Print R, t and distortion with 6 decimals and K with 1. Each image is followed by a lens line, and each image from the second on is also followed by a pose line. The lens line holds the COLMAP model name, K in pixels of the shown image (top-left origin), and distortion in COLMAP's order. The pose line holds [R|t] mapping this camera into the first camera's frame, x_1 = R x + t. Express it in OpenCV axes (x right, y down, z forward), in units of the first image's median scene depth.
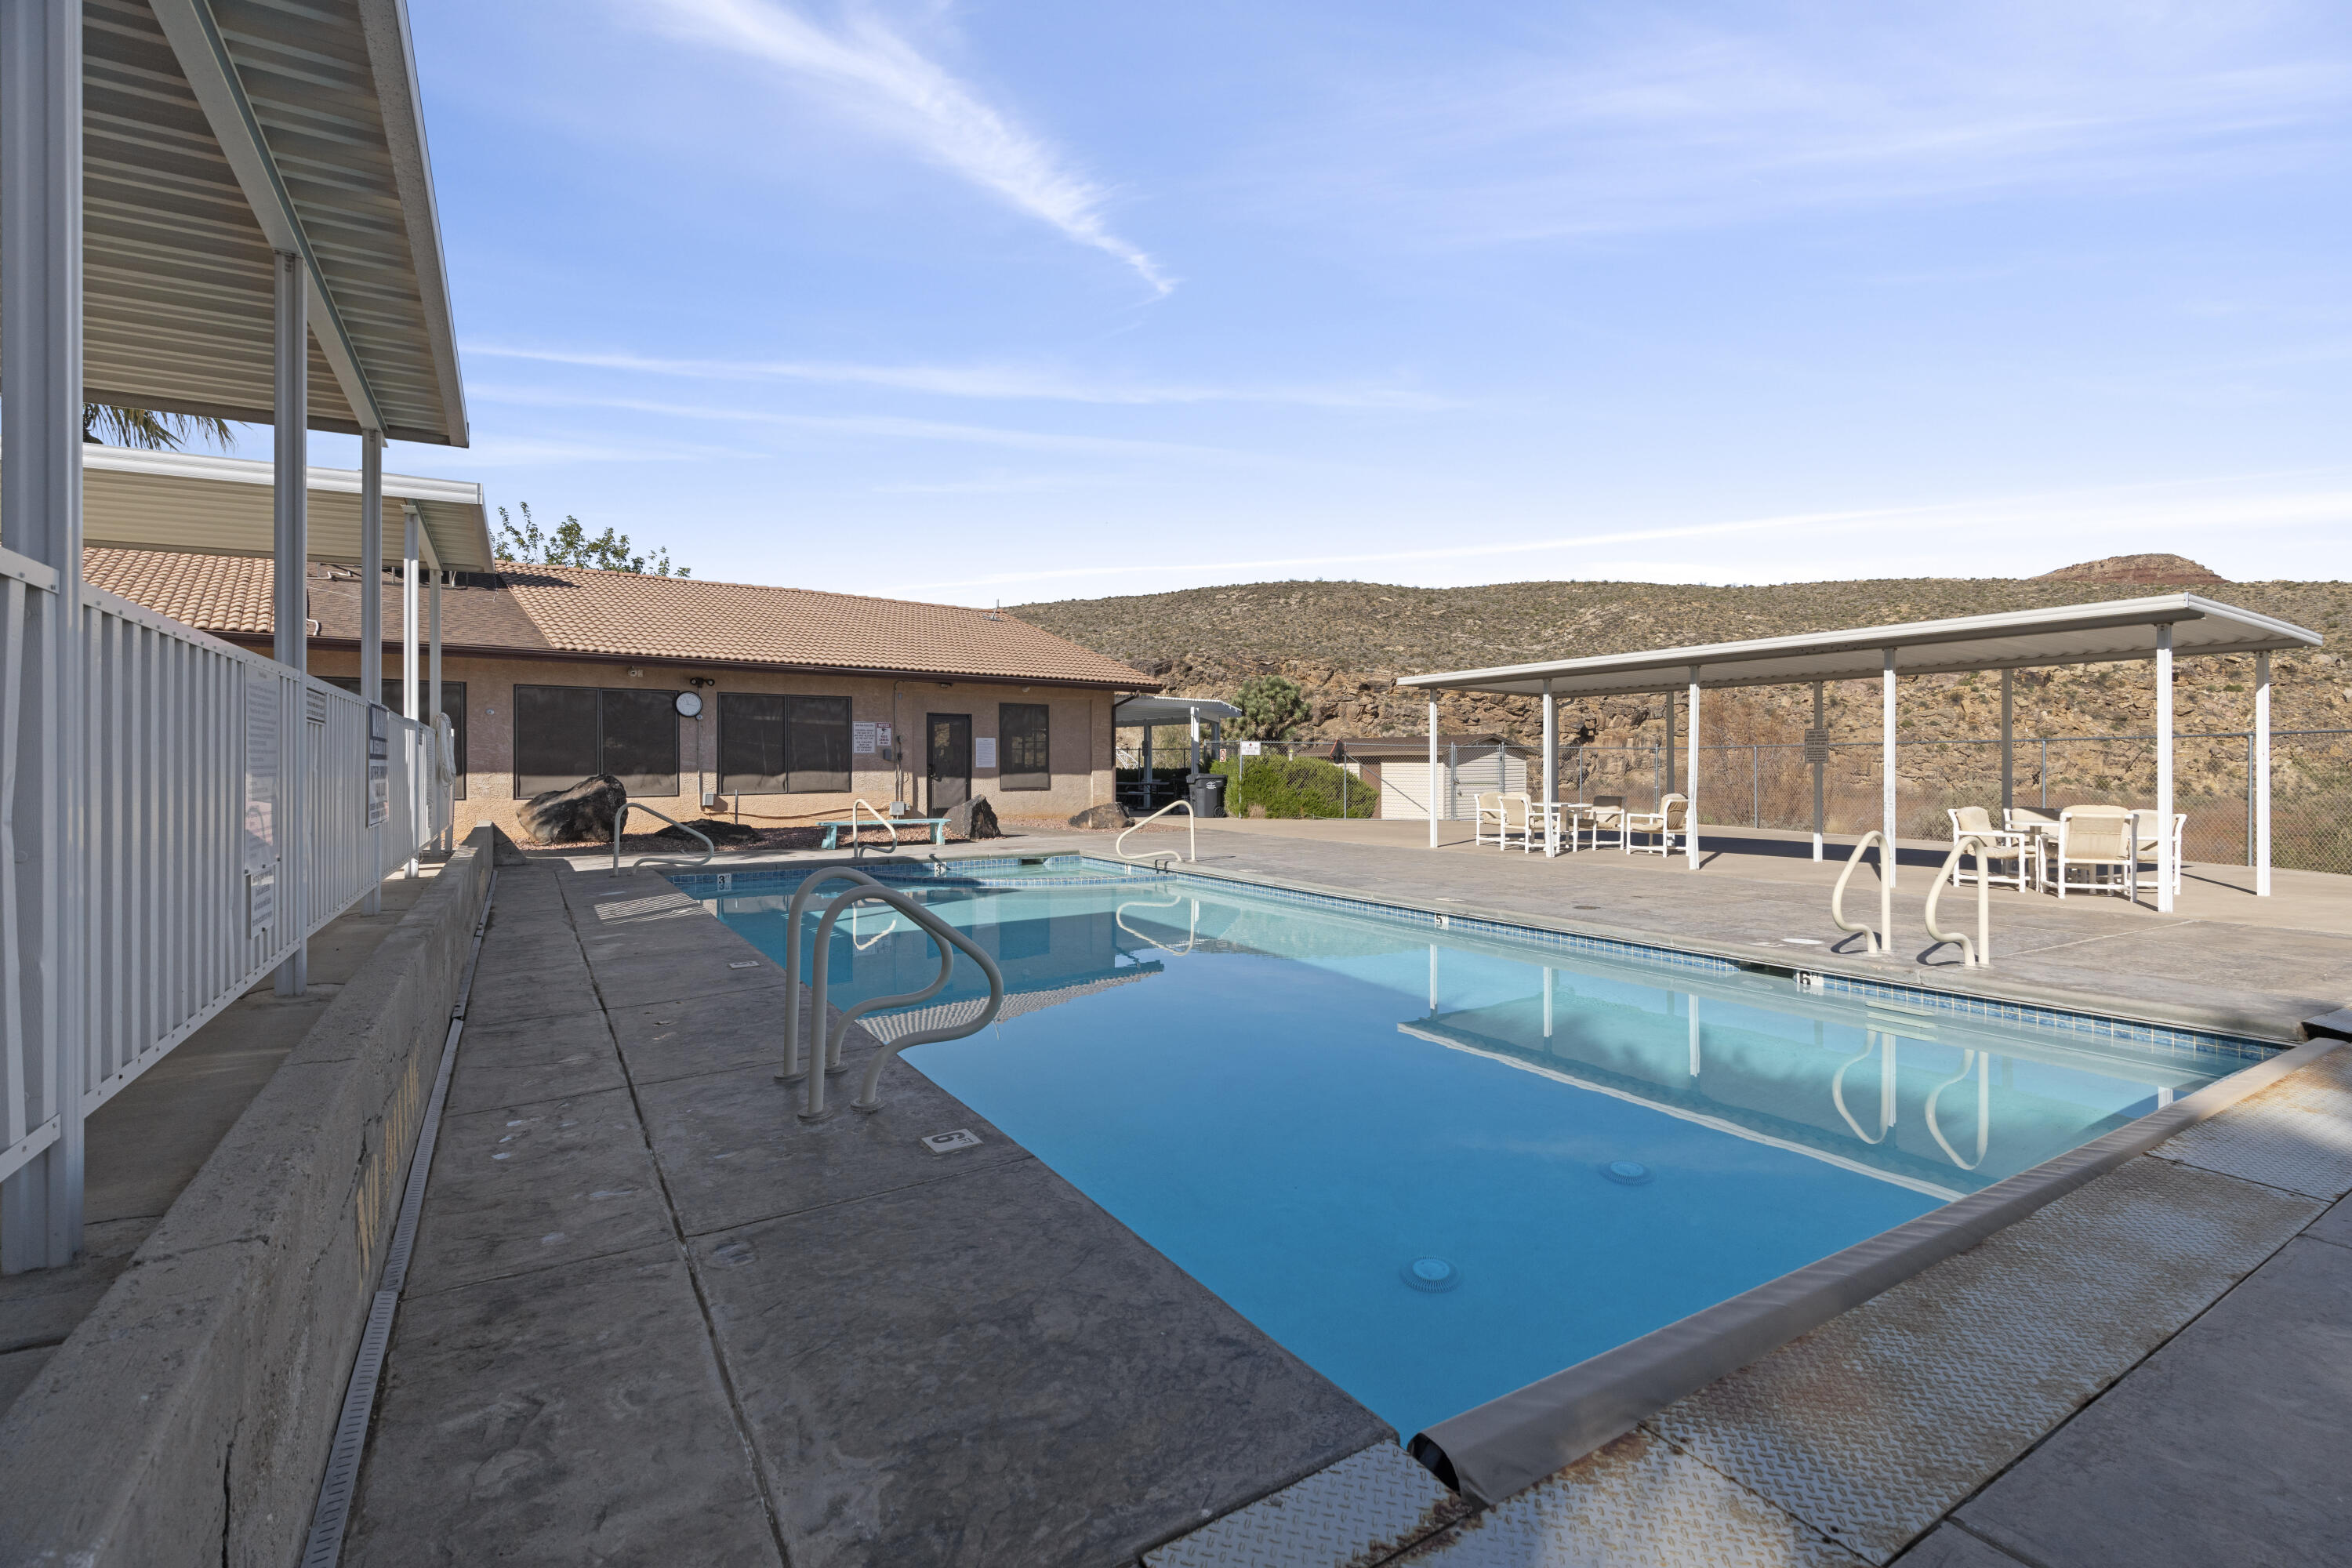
lens RADIAL K [[1076.6, 0, 1187.1], [0, 1076.6, 764.9], [0, 0, 1]] dist [-0.004334, -0.000226]
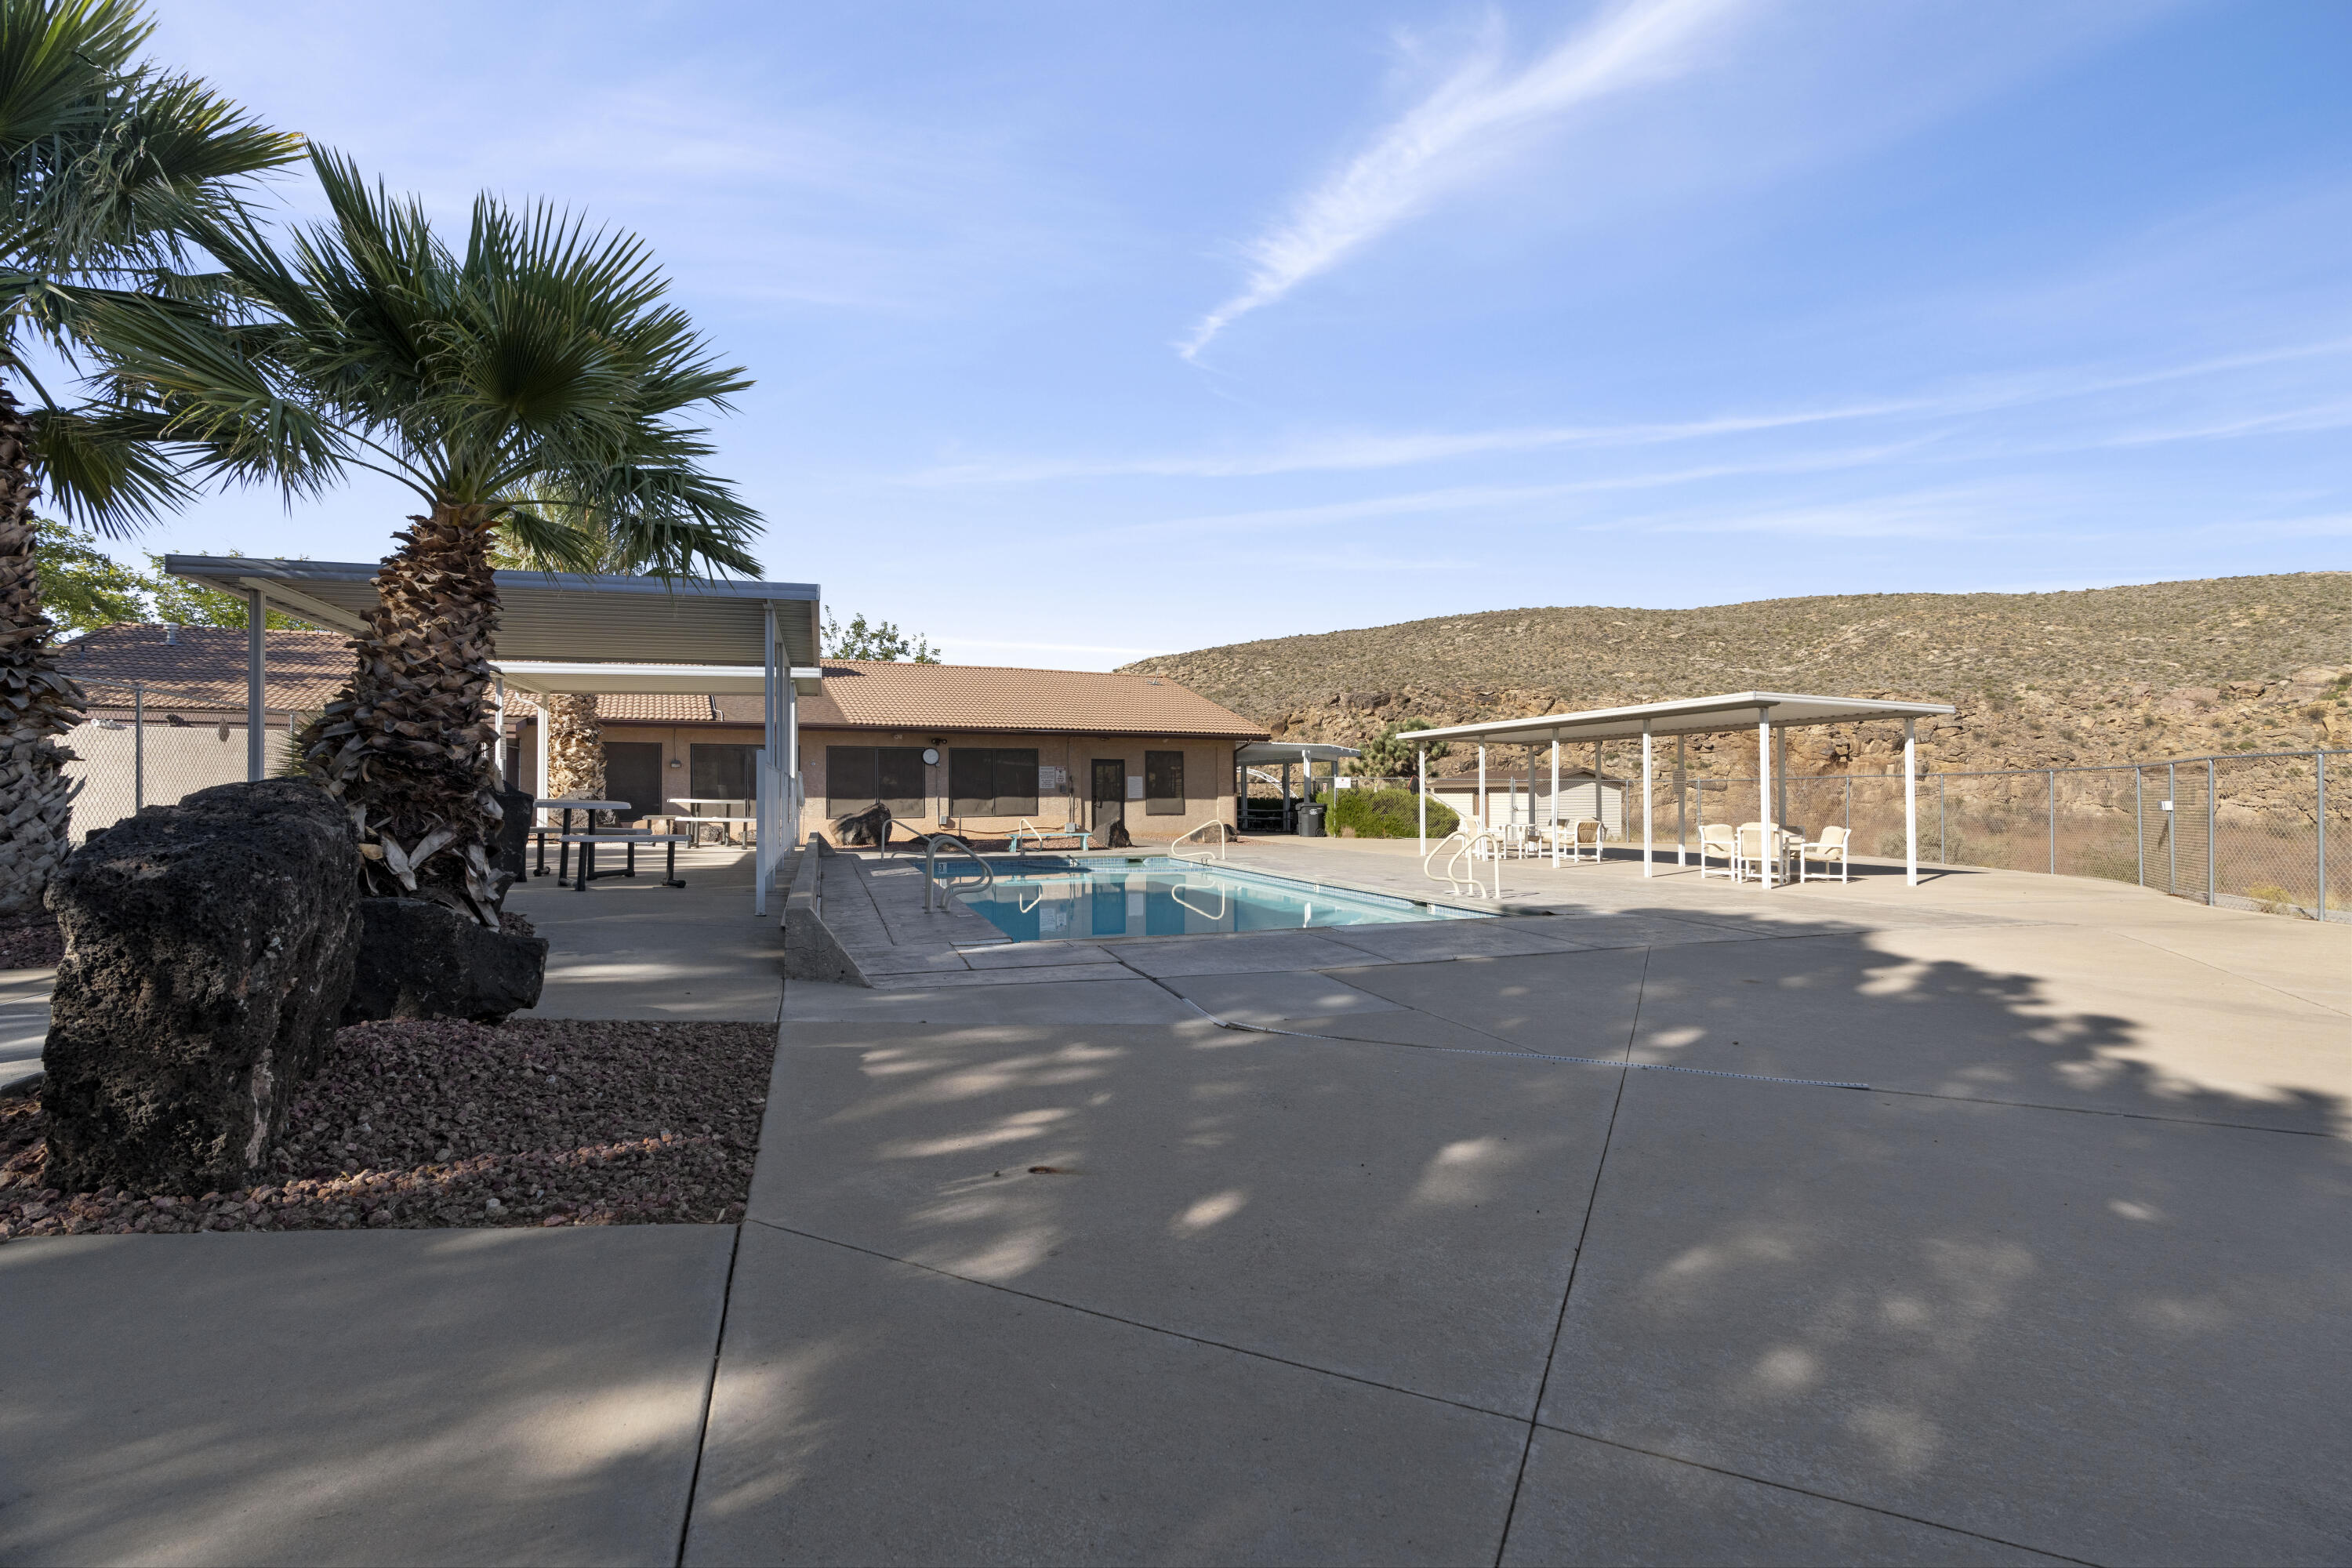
lens RADIAL K [[1056.2, 0, 1180.8], [0, 1056.2, 794.8], [0, 0, 1]] dist [0.000426, -0.000130]
pose [[0.974574, -0.002407, -0.224052, 0.115729], [0.002490, 0.999997, 0.000090, -0.001253], [0.224052, -0.000645, 0.974577, -0.200105]]
